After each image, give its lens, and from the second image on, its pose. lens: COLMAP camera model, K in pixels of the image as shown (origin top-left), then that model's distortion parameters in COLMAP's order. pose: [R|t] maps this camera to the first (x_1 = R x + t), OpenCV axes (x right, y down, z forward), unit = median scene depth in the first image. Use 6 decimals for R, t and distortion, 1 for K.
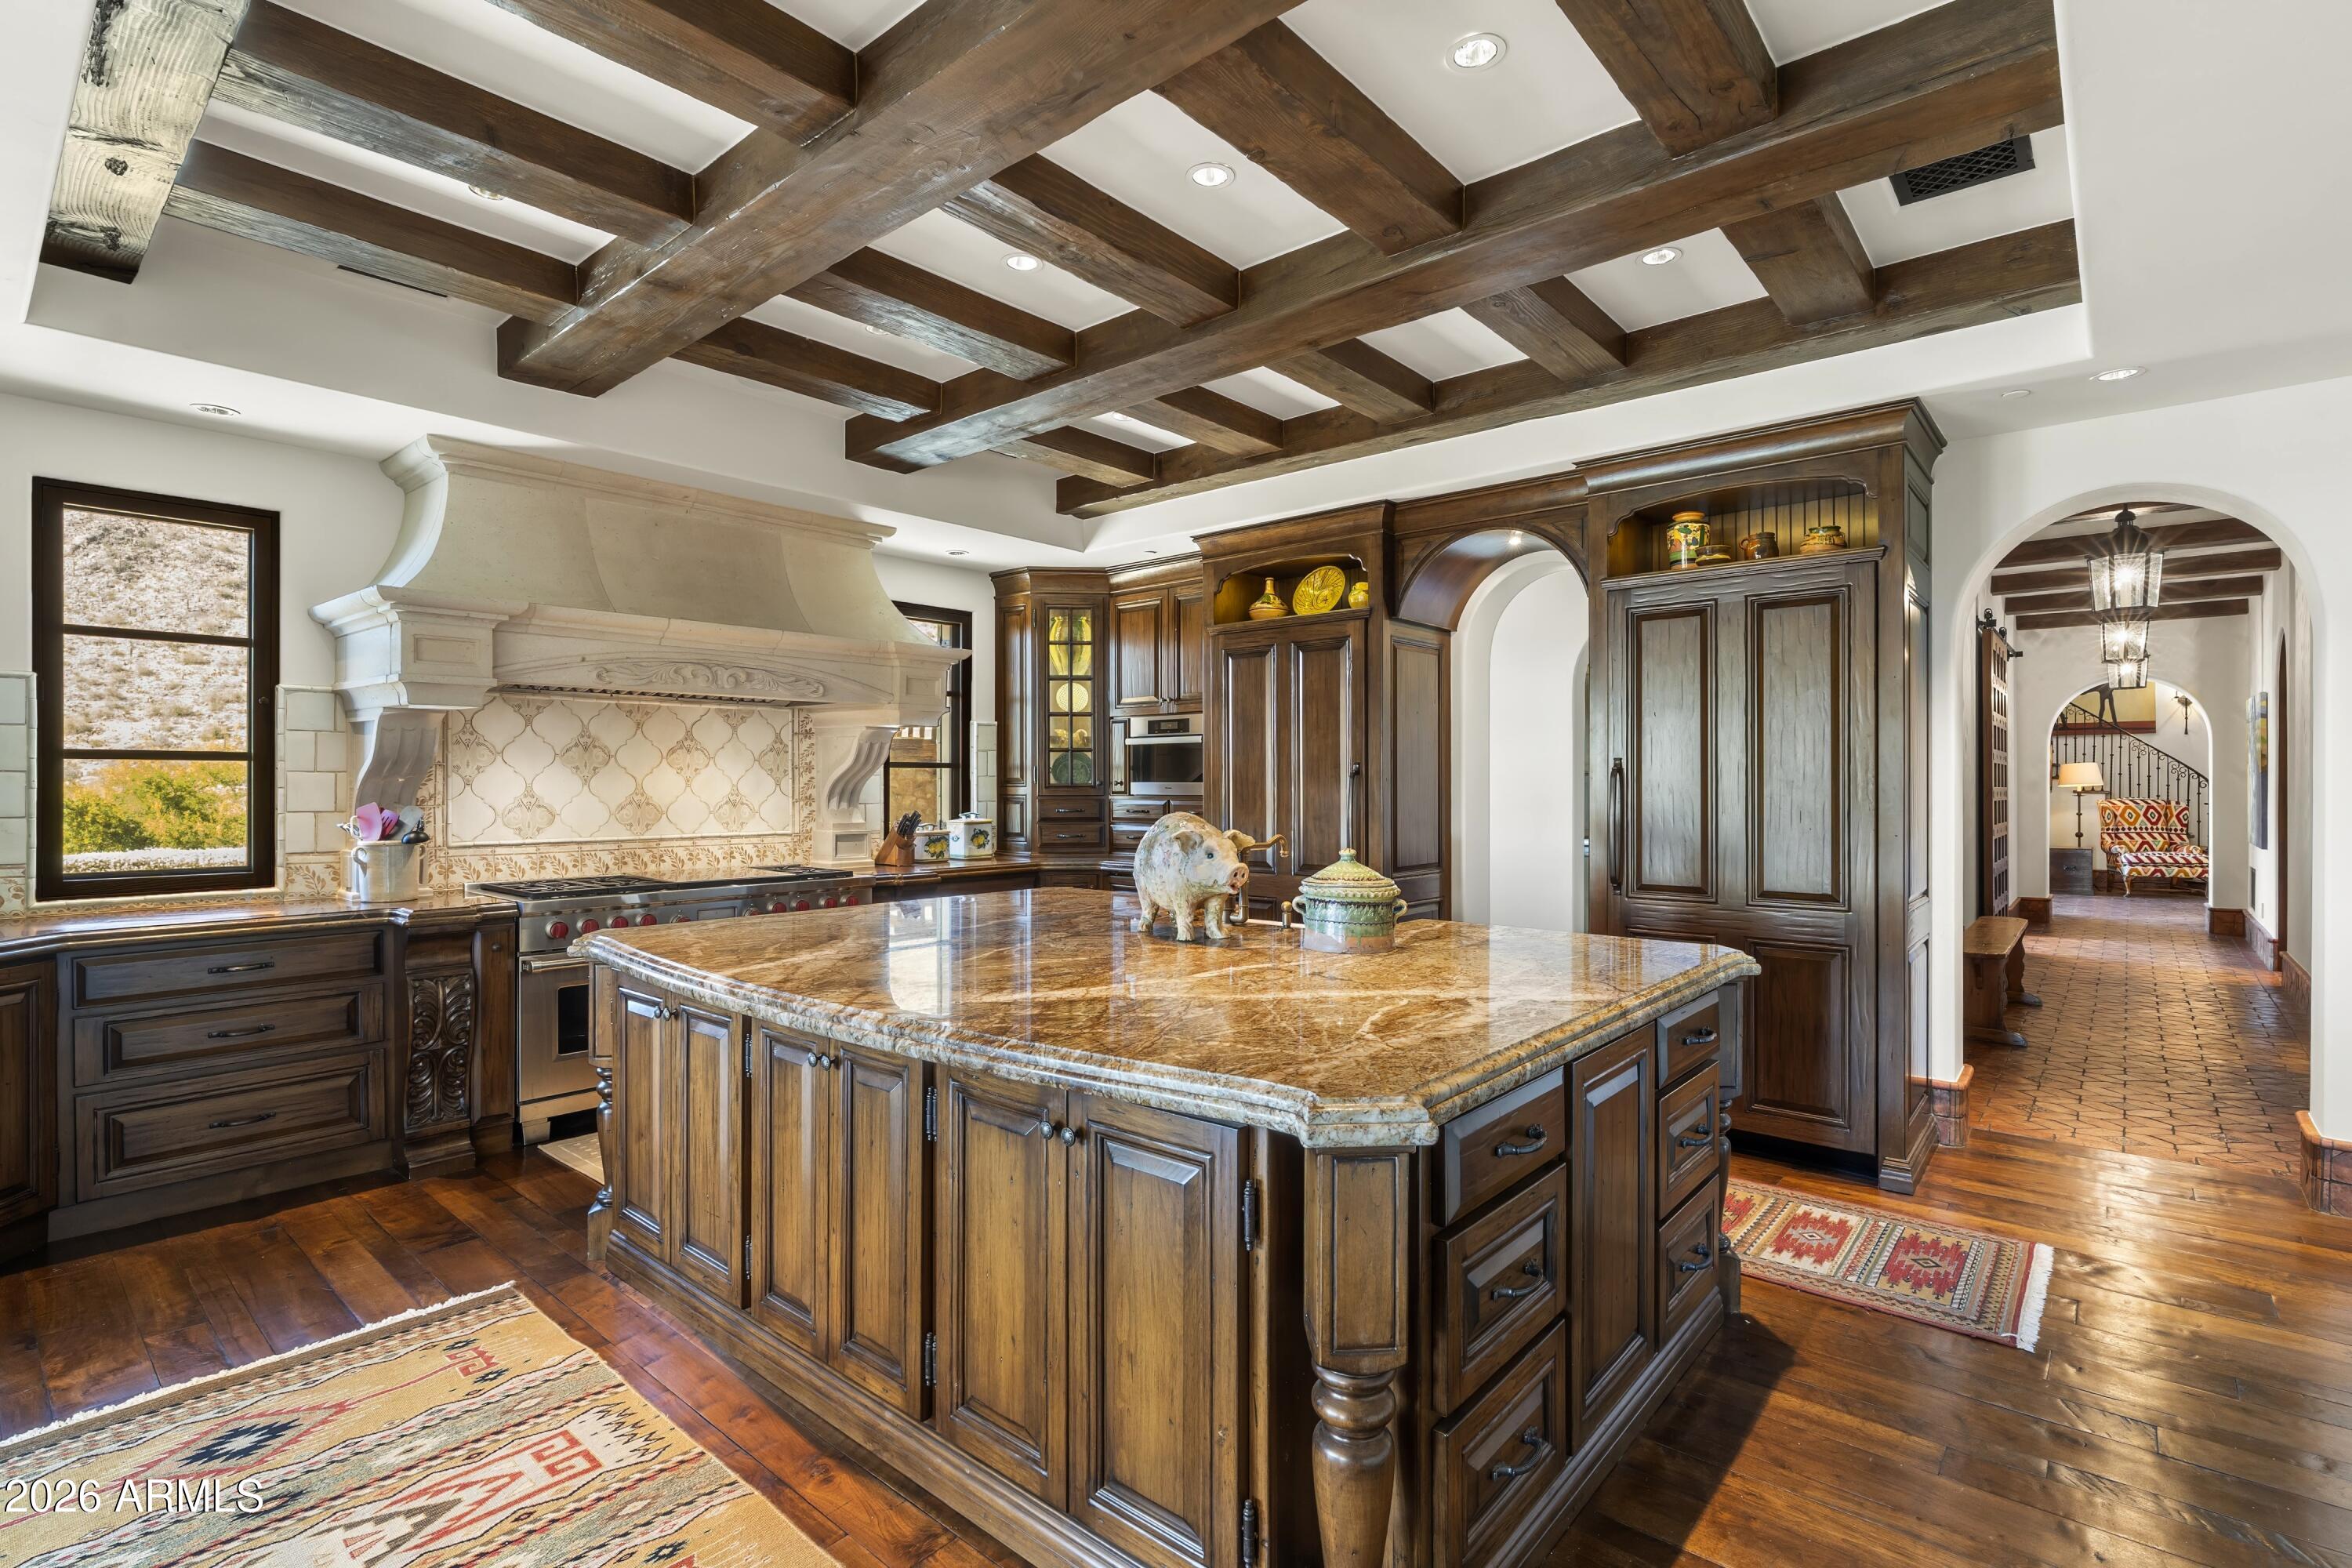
lens RADIAL K [[1107.9, 0, 1176.3], [0, 1107.9, 783.4], [0, 0, 1]] dist [-0.001639, -0.000012]
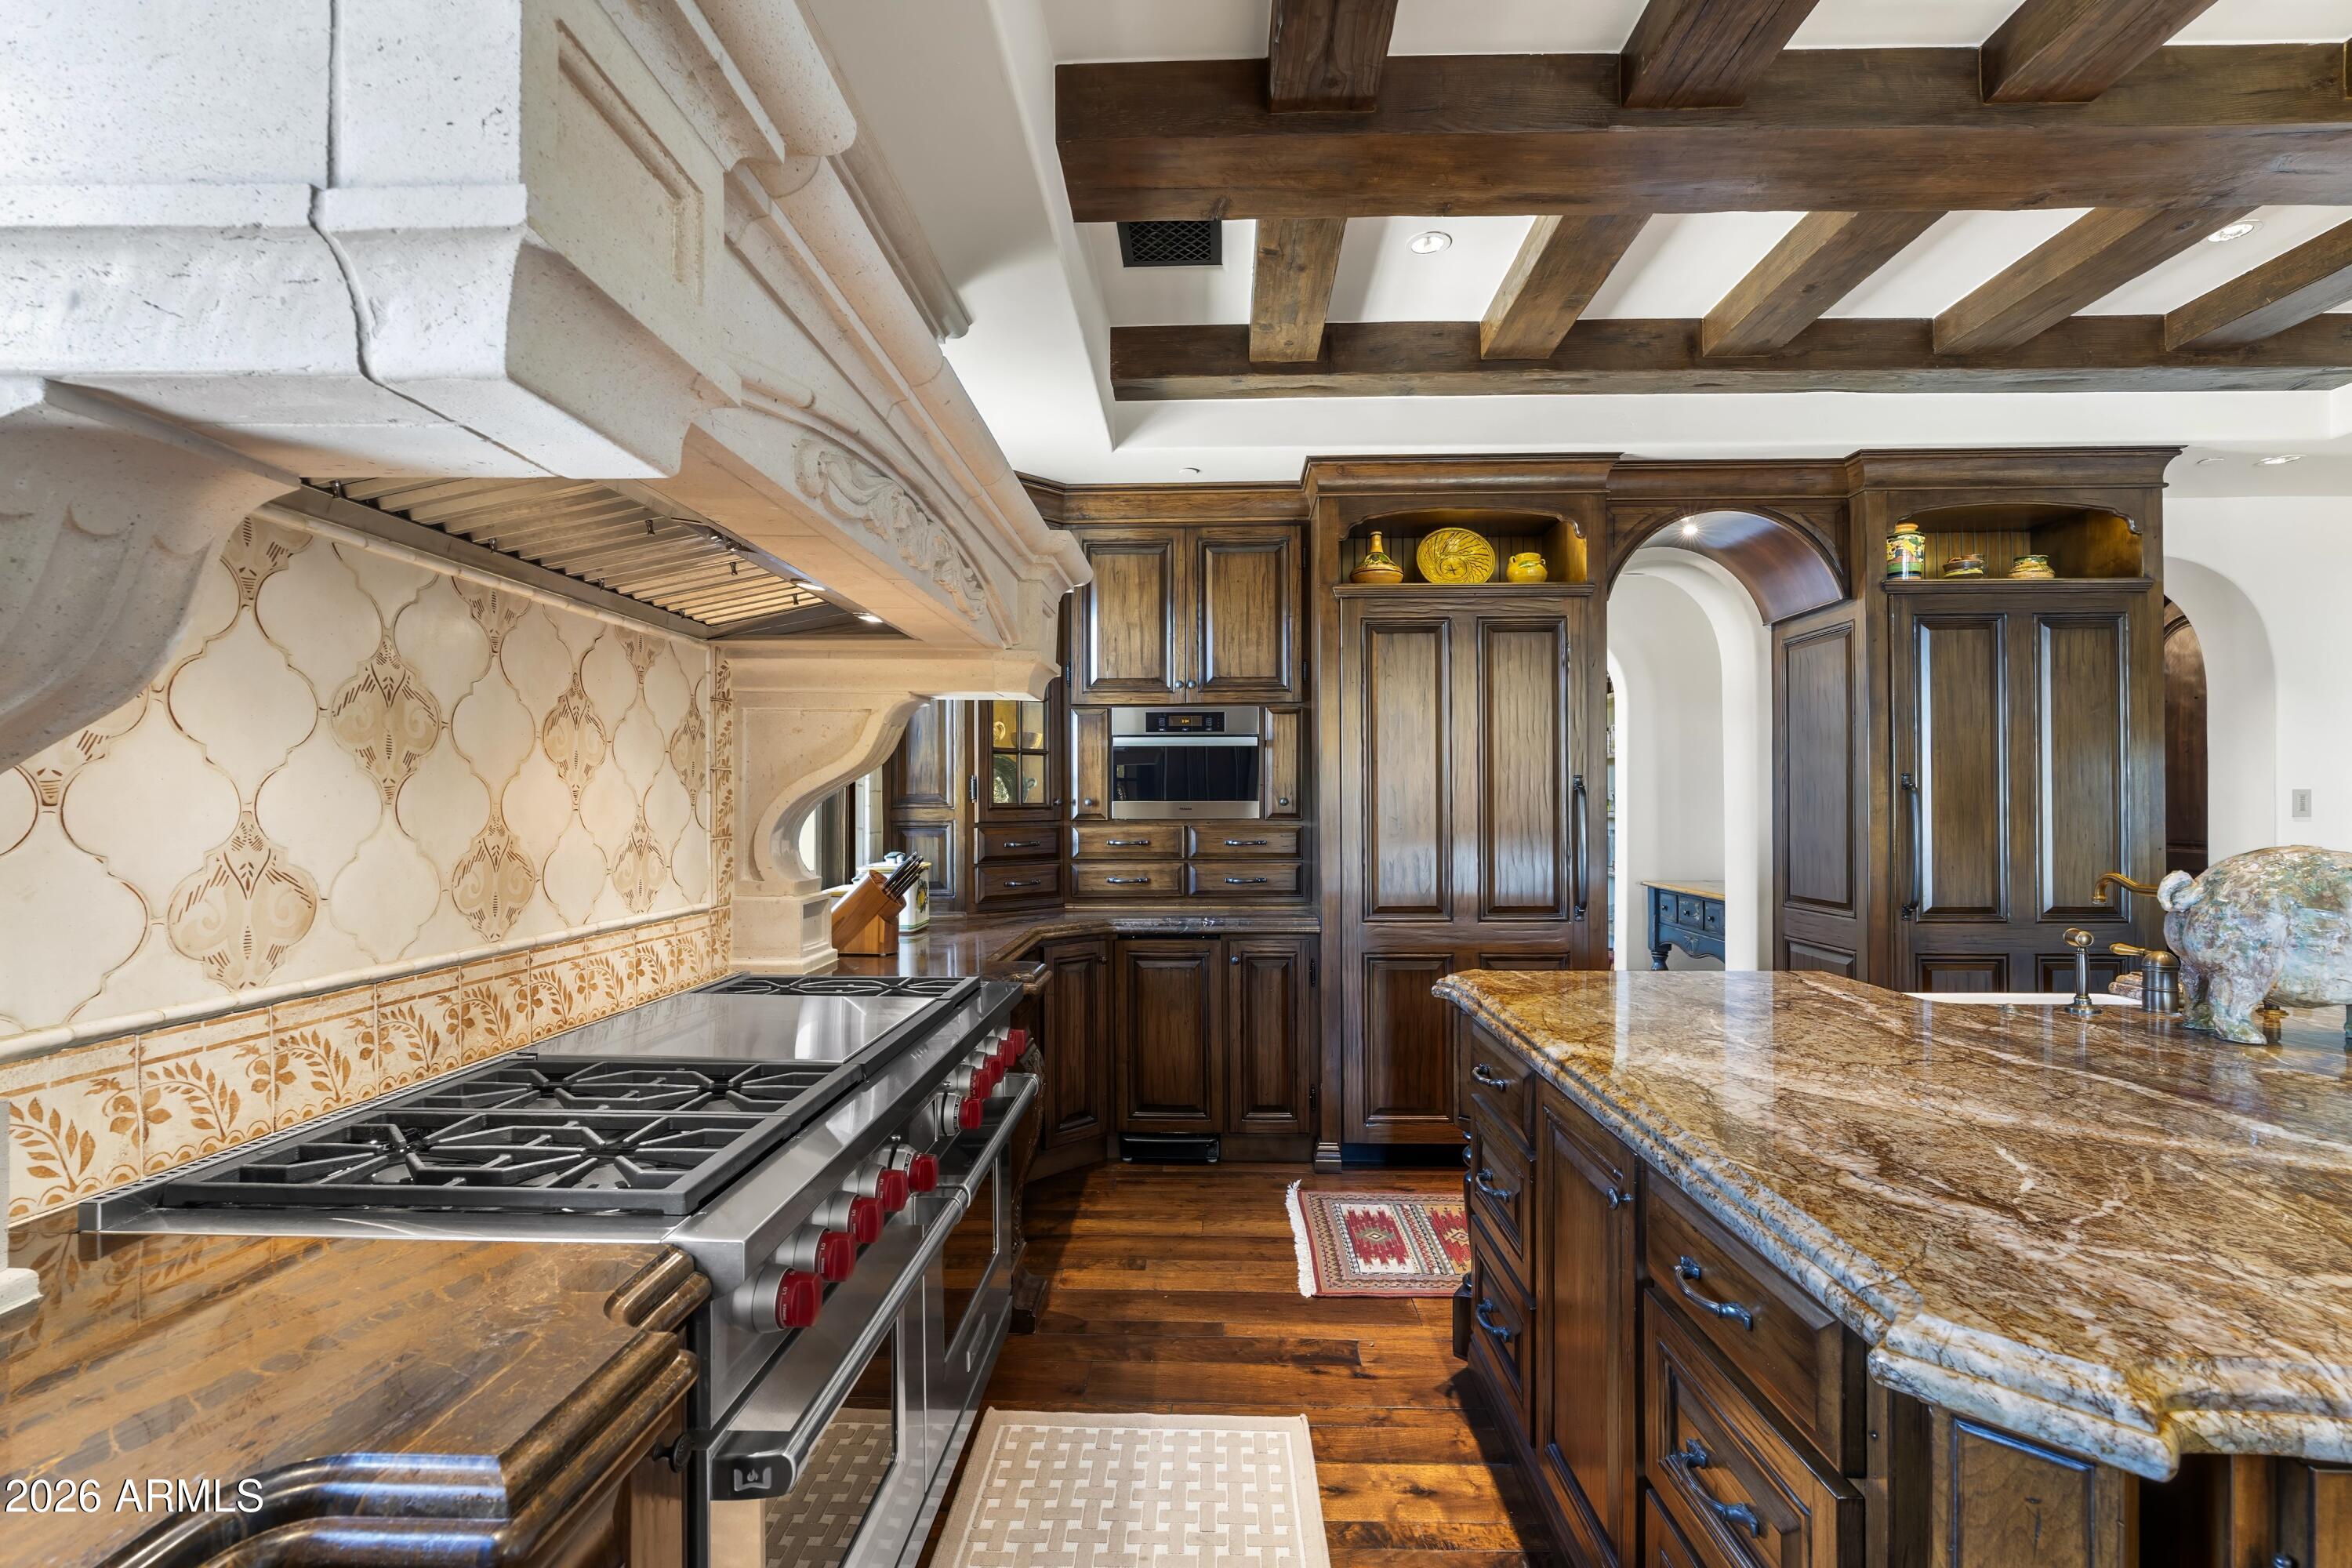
lens RADIAL K [[1065.3, 0, 1173.6], [0, 1065.3, 789.2], [0, 0, 1]] dist [-0.002633, -0.000046]
pose [[0.782490, 0.009545, 0.622590, -0.521873], [-0.002581, 0.999924, -0.012087, -0.000651], [-0.622658, 0.007851, 0.782455, 0.570983]]
